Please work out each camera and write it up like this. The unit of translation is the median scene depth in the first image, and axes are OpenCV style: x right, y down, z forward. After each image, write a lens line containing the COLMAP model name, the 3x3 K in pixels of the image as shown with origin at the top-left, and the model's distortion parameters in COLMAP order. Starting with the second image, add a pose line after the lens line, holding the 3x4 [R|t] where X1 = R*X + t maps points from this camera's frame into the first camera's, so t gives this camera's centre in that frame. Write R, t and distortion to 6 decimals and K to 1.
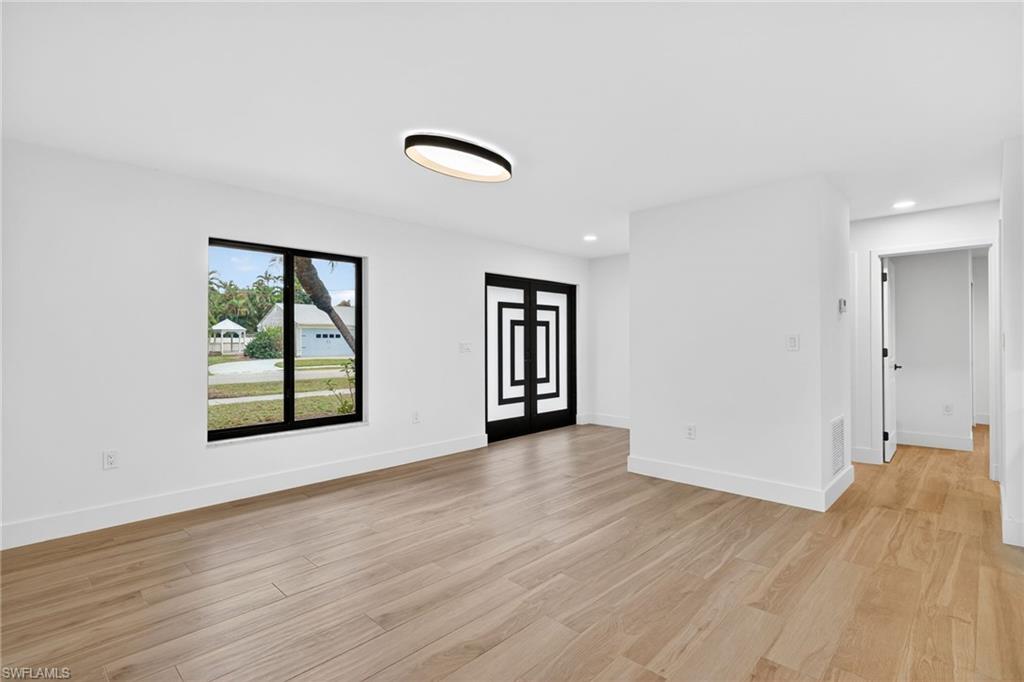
lens RADIAL K [[484.2, 0, 509.3], [0, 484.2, 345.8], [0, 0, 1]] dist [0.010542, 0.000172]
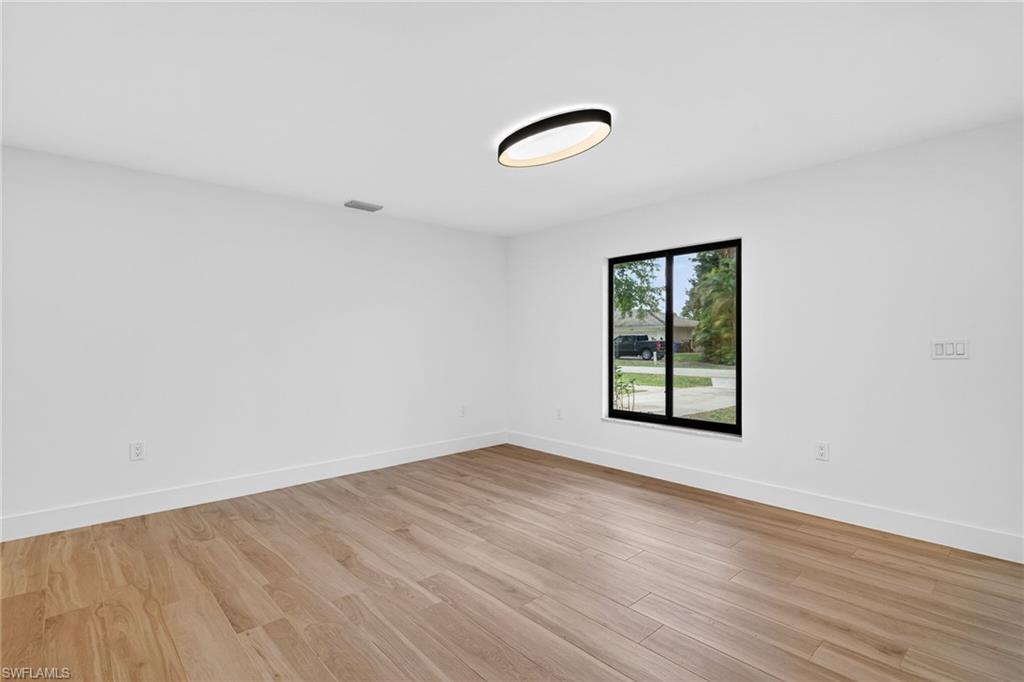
lens RADIAL K [[484.2, 0, 506.4], [0, 484.2, 341.5], [0, 0, 1]] dist [0.010542, 0.000172]
pose [[-0.053327, 0.005104, -0.998564, 0.596501], [-0.007683, 0.999955, 0.005521, -0.006918], [0.998548, 0.007967, -0.053285, 0.702972]]
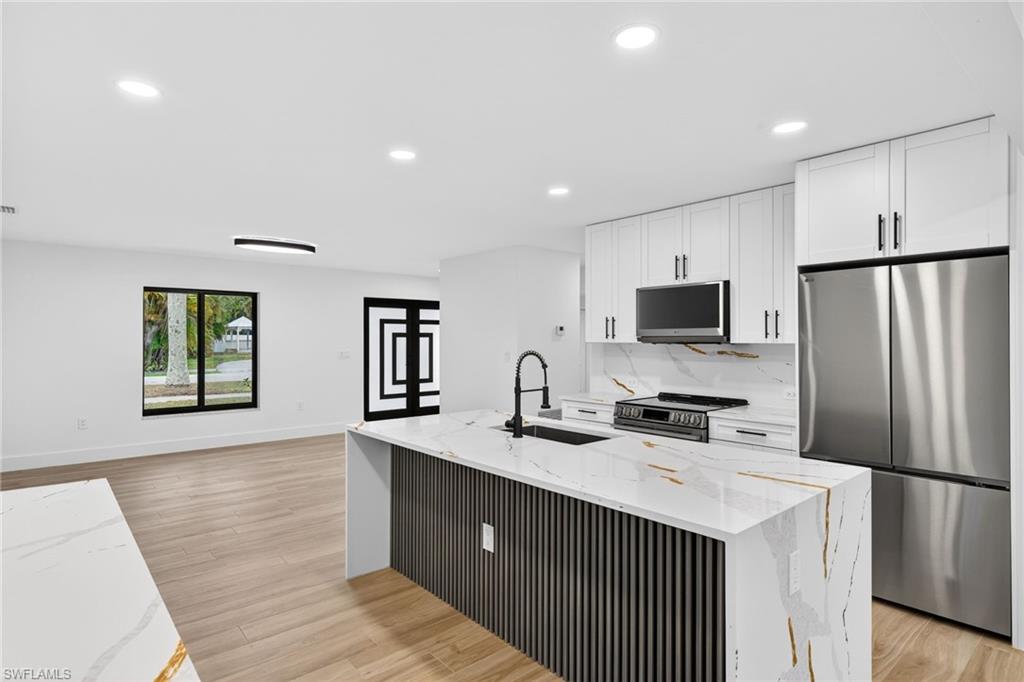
lens RADIAL K [[537.3, 0, 513.3], [0, 537.3, 348.0], [0, 0, 1]] dist [0.006333, 0.001289]
pose [[0.996927, 0.005671, -0.078133, 0.624979], [-0.004970, 0.999946, 0.009157, -0.040691], [0.078181, -0.008740, 0.996901, -0.564484]]
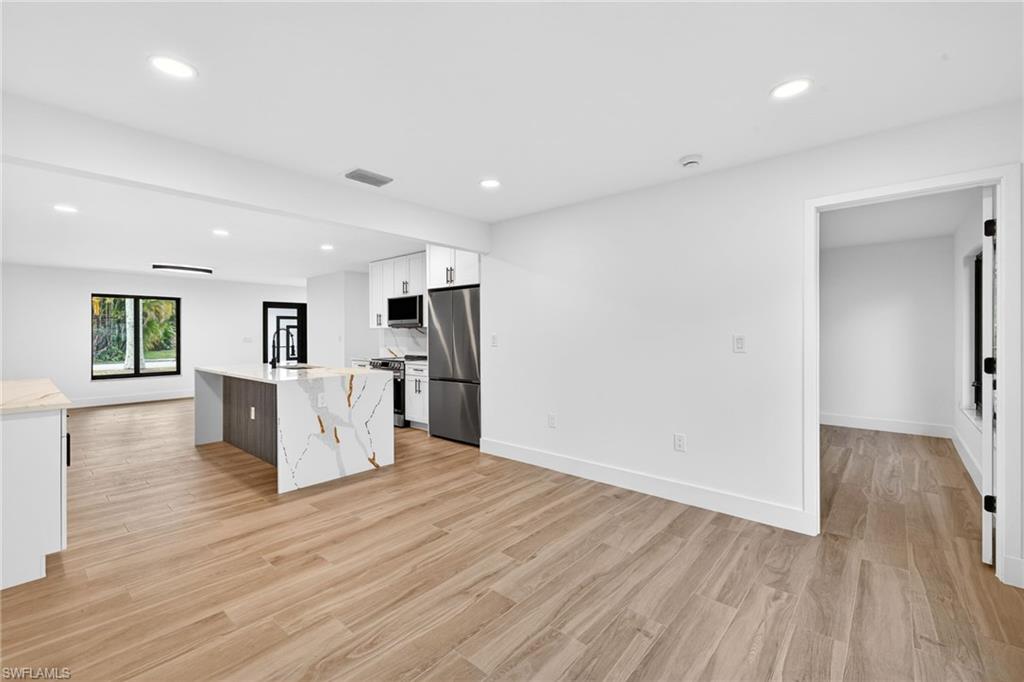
lens RADIAL K [[434.9, 0, 506.6], [0, 434.9, 337.4], [0, 0, 1]] dist [0.014233, -0.000400]
pose [[0.998748, 0.000015, 0.050032, 1.122435], [0.000040, 0.999999, -0.001080, -0.006834], [-0.050032, 0.001080, 0.998747, -1.076437]]
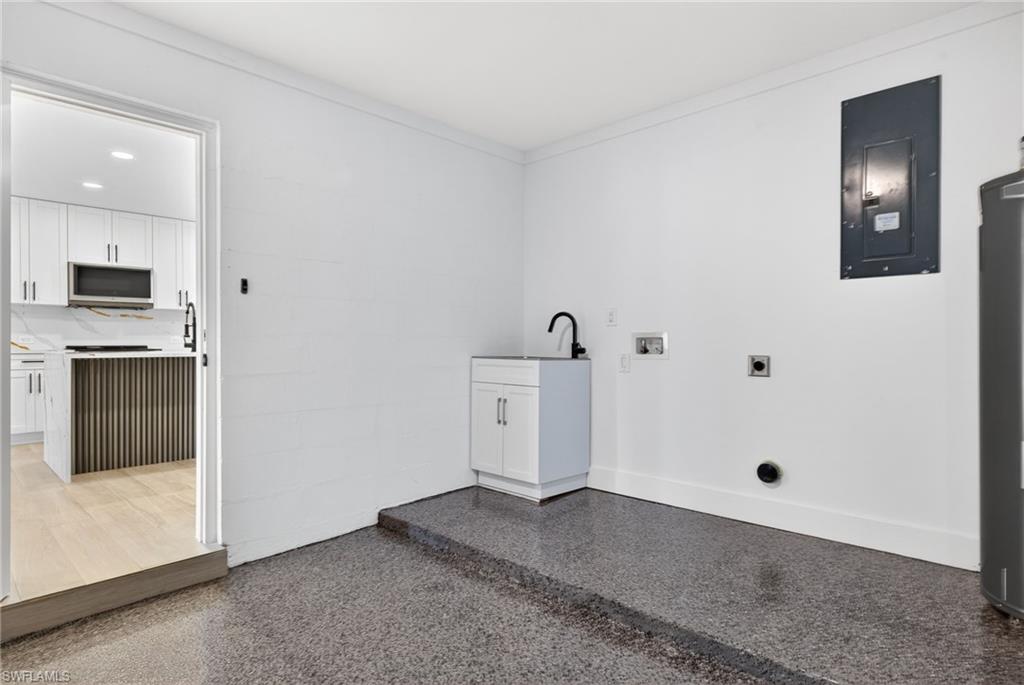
lens RADIAL K [[537.3, 0, 492.8], [0, 537.3, 340.0], [0, 0, 1]] dist [0.006333, 0.001289]
pose [[-0.005423, 0.003469, 0.999979, -0.531790], [0.006426, 0.999973, -0.003434, 0.052946], [-0.999965, 0.006407, -0.005445, -0.534478]]
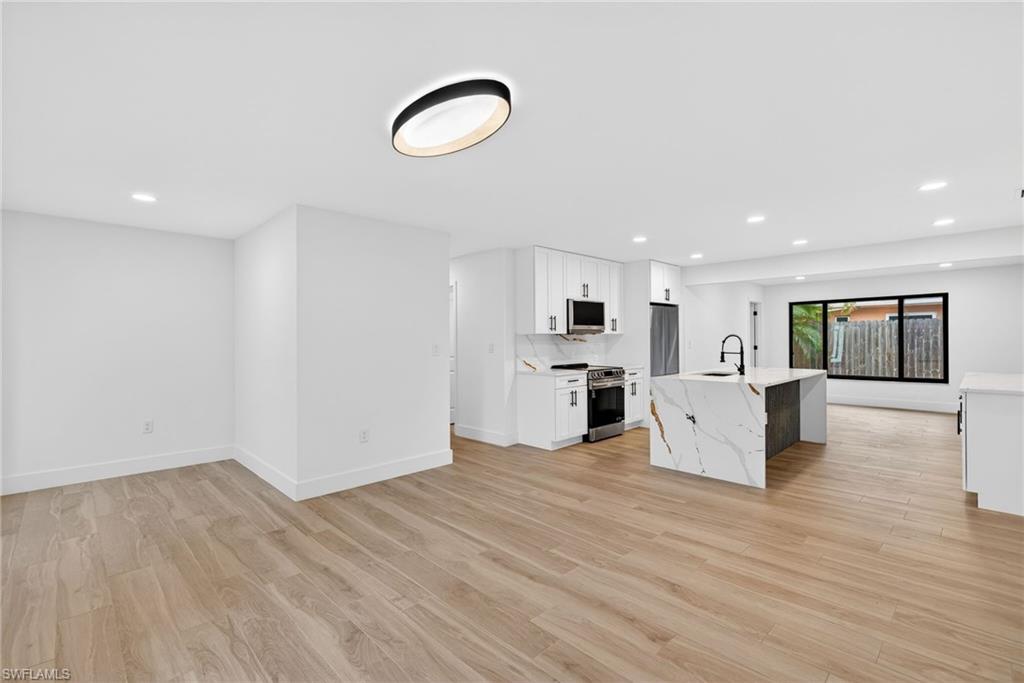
lens RADIAL K [[461.1, 0, 500.0], [0, 461.1, 338.8], [0, 0, 1]] dist [-0.000712, 0.000494]
pose [[0.033396, 0.005712, 0.999426, -0.611119], [0.014930, 0.999869, -0.006214, -0.021549], [-0.999331, 0.015129, 0.033307, 0.650534]]
